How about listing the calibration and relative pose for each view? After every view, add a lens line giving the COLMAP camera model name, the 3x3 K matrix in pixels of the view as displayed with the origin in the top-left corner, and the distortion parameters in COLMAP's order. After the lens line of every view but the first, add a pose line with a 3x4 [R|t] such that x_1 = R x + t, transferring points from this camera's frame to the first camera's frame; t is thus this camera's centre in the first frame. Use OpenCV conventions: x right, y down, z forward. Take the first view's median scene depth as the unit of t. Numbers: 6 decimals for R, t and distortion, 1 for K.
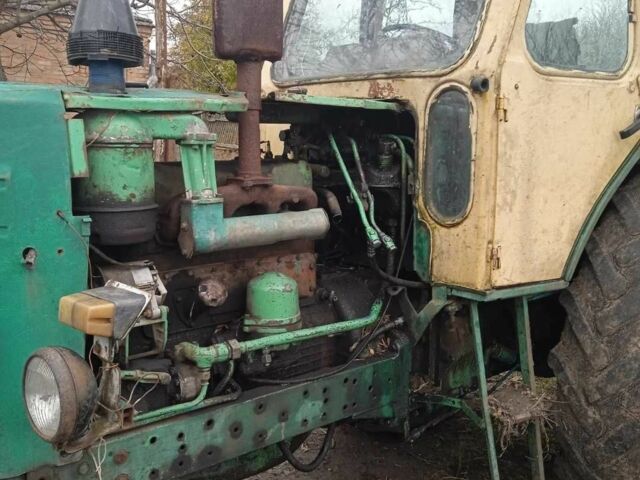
lens RADIAL K [[676.1, 0, 322.7], [0, 676.1, 245.4], [0, 0, 1]] dist [0.054646, 0.000000]
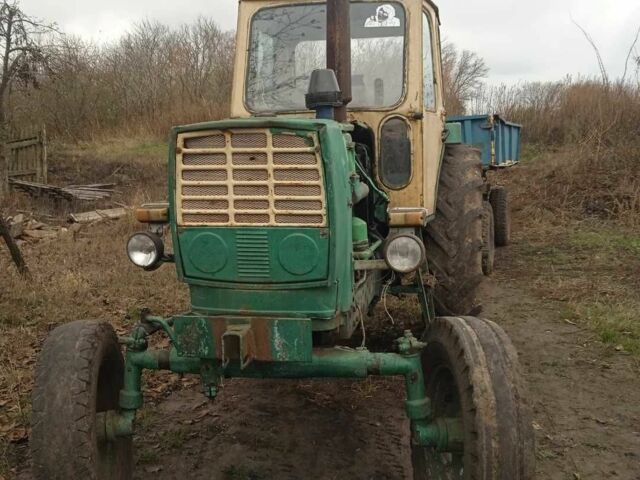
lens RADIAL K [[676.1, 0, 317.7], [0, 676.1, 238.8], [0, 0, 1]] dist [0.054646, 0.000000]
pose [[0.791380, -0.109096, 0.601511, -1.170081], [0.130542, 0.991410, 0.008065, 0.065437], [-0.597224, 0.072140, 0.798823, -0.378605]]
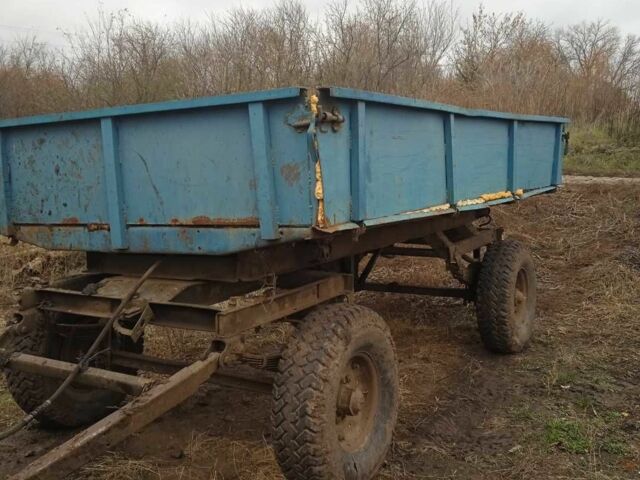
lens RADIAL K [[676.1, 0, 323.6], [0, 676.1, 242.8], [0, 0, 1]] dist [0.054646, 0.000000]
pose [[0.901499, -0.084845, 0.424382, 1.285863], [0.094801, 0.995493, -0.002357, -0.145869], [-0.422270, 0.042357, 0.905480, 0.765504]]
